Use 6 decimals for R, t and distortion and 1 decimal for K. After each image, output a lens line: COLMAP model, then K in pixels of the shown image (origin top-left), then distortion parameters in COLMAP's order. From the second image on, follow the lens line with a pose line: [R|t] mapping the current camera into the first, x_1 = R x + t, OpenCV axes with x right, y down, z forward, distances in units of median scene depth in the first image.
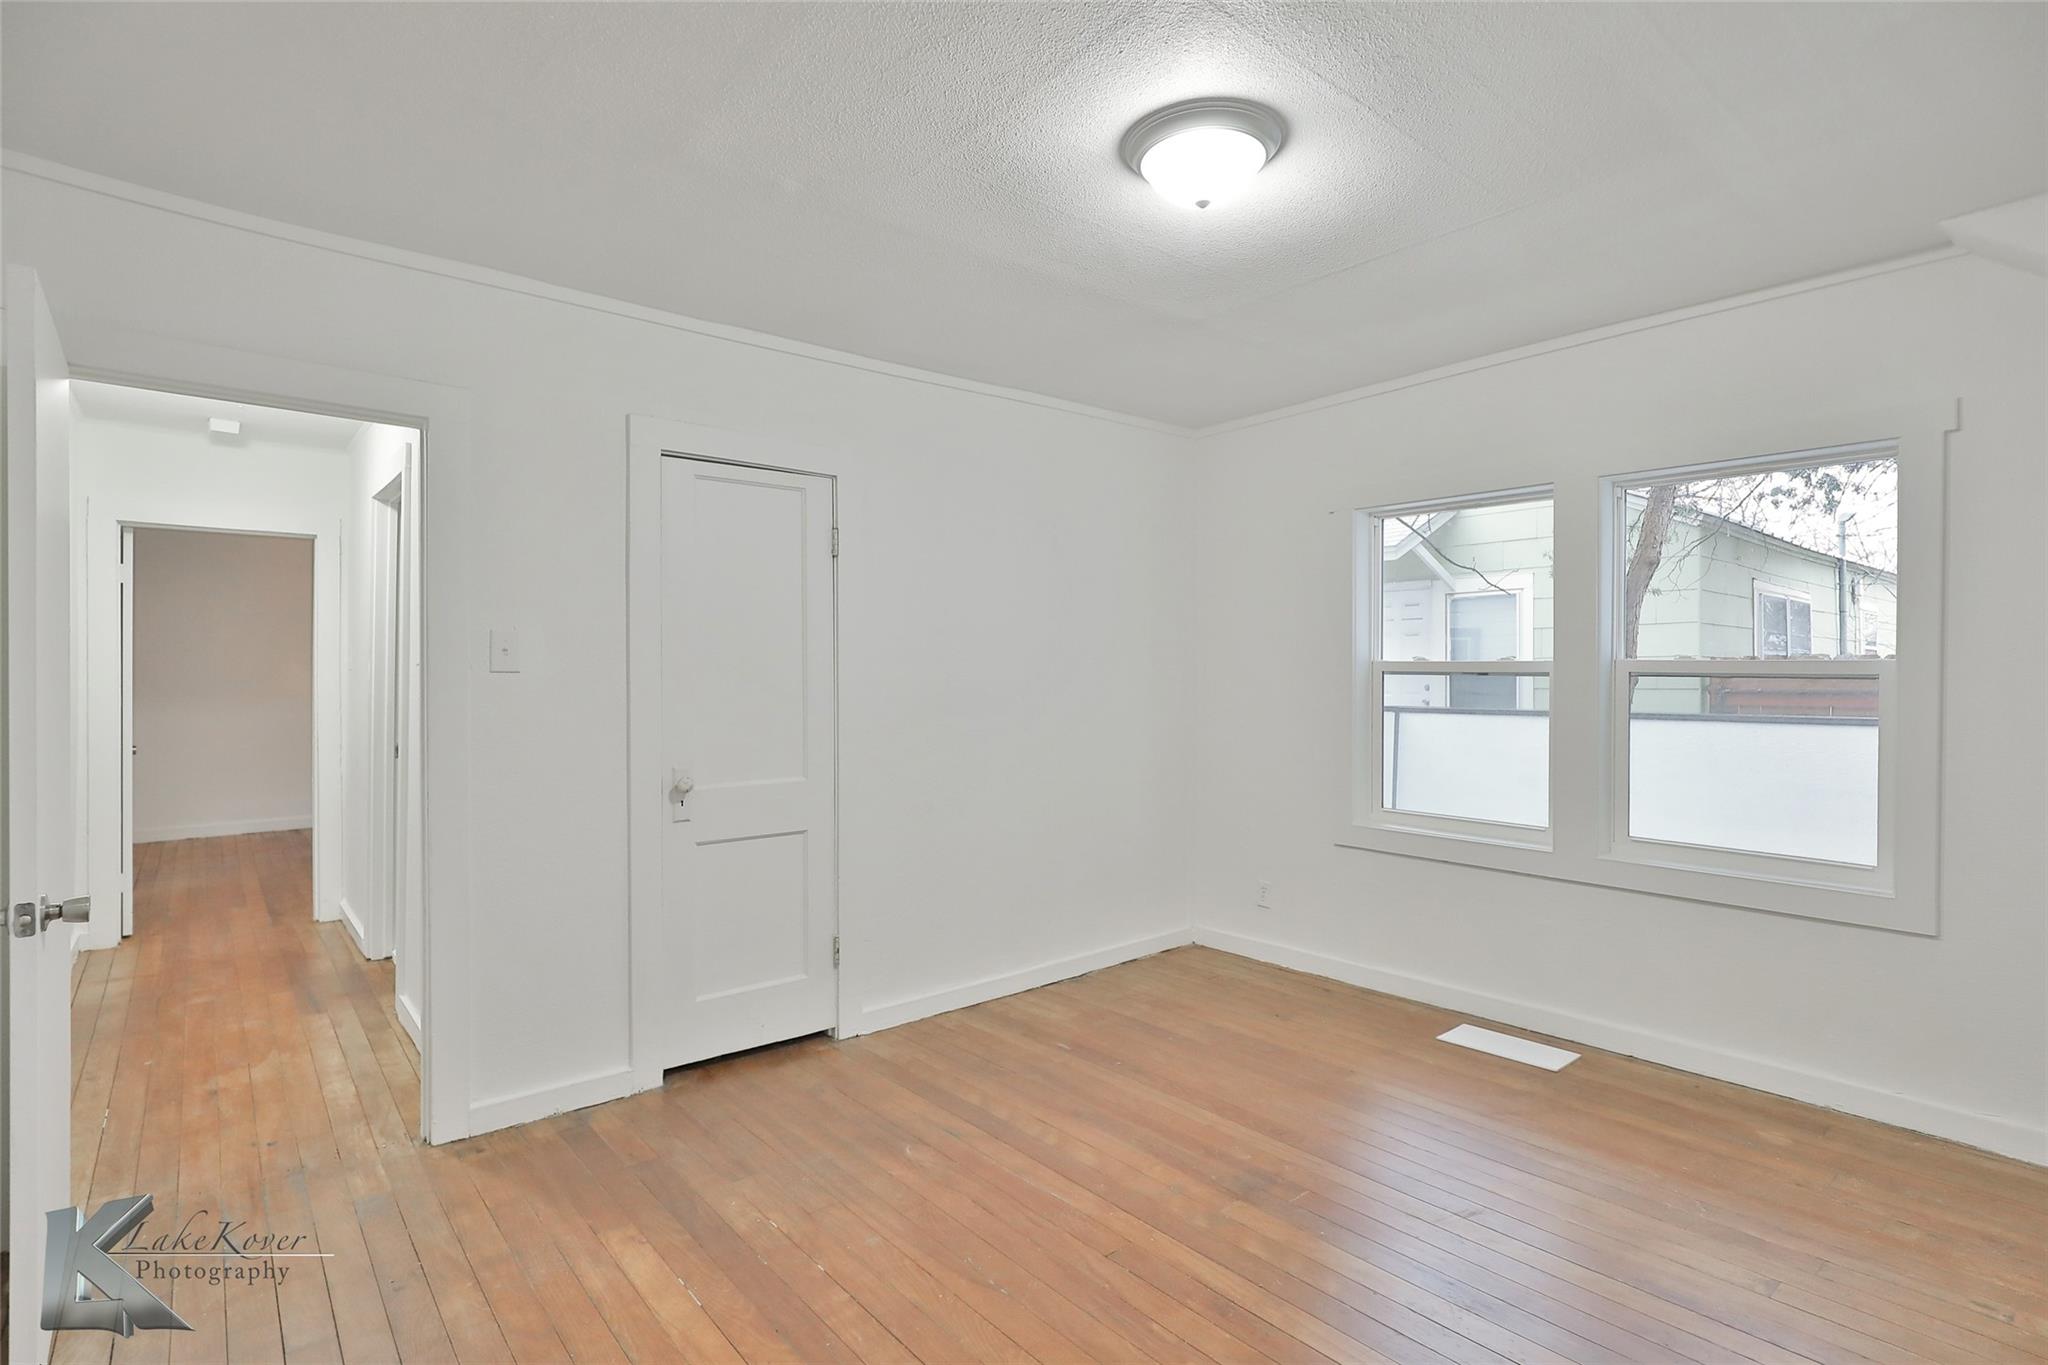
lens RADIAL K [[1027.7, 0, 1025.7], [0, 1027.7, 680.1], [0, 0, 1]] dist [-0.011415, 0.001517]
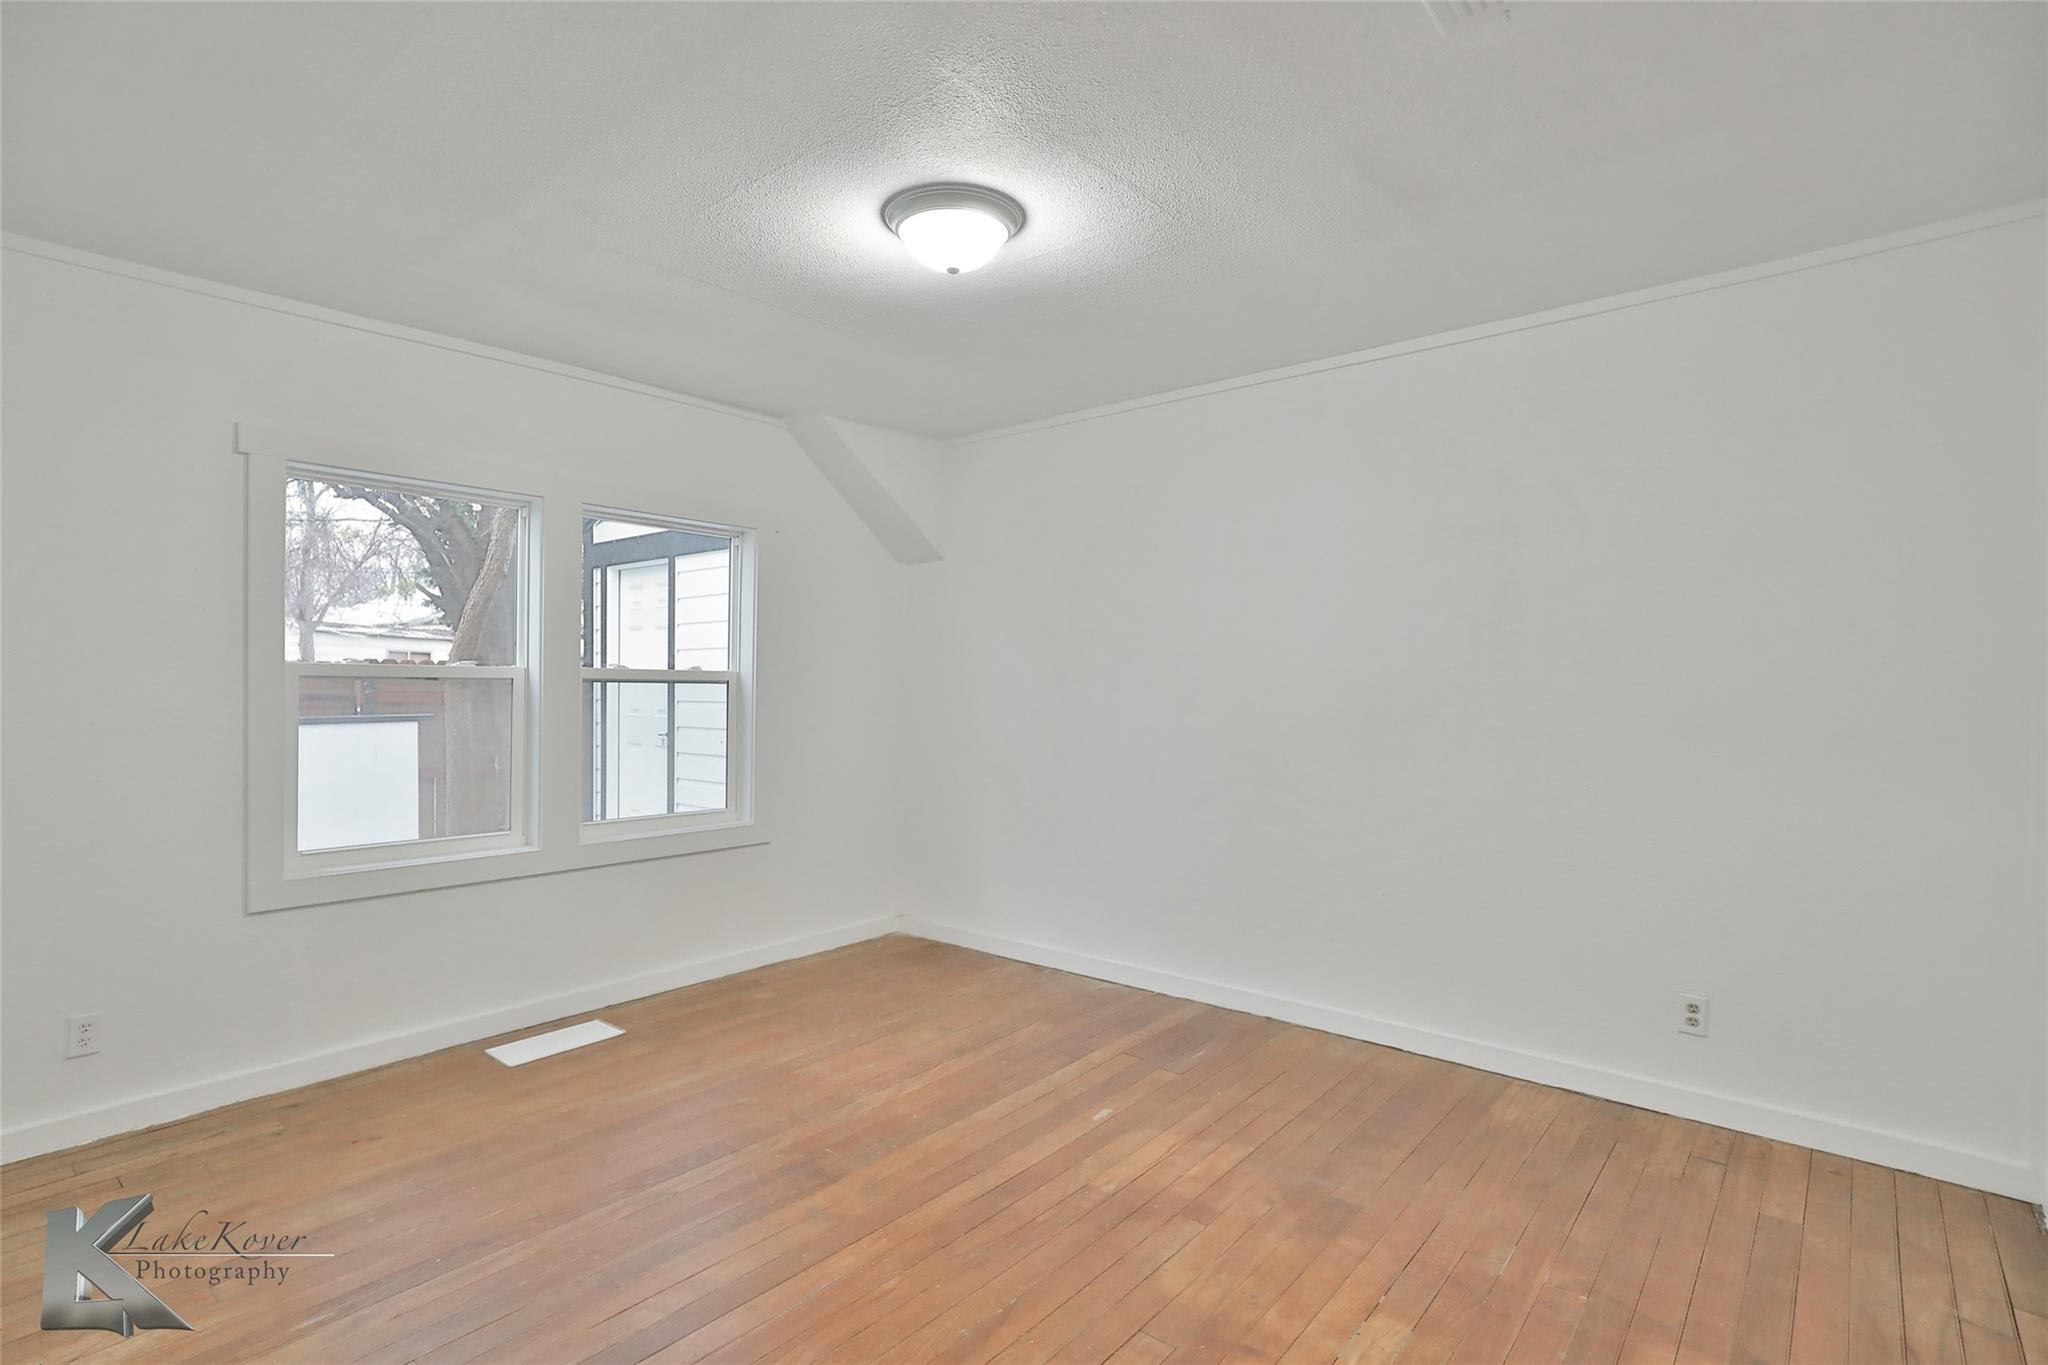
lens RADIAL K [[1027.7, 0, 1025.7], [0, 1027.7, 680.1], [0, 0, 1]] dist [-0.011415, 0.001517]
pose [[-0.200601, -0.003793, 0.979666, -0.624002], [0.001617, 0.999990, 0.004203, -0.007699], [-0.979672, 0.002427, -0.200593, 0.740399]]
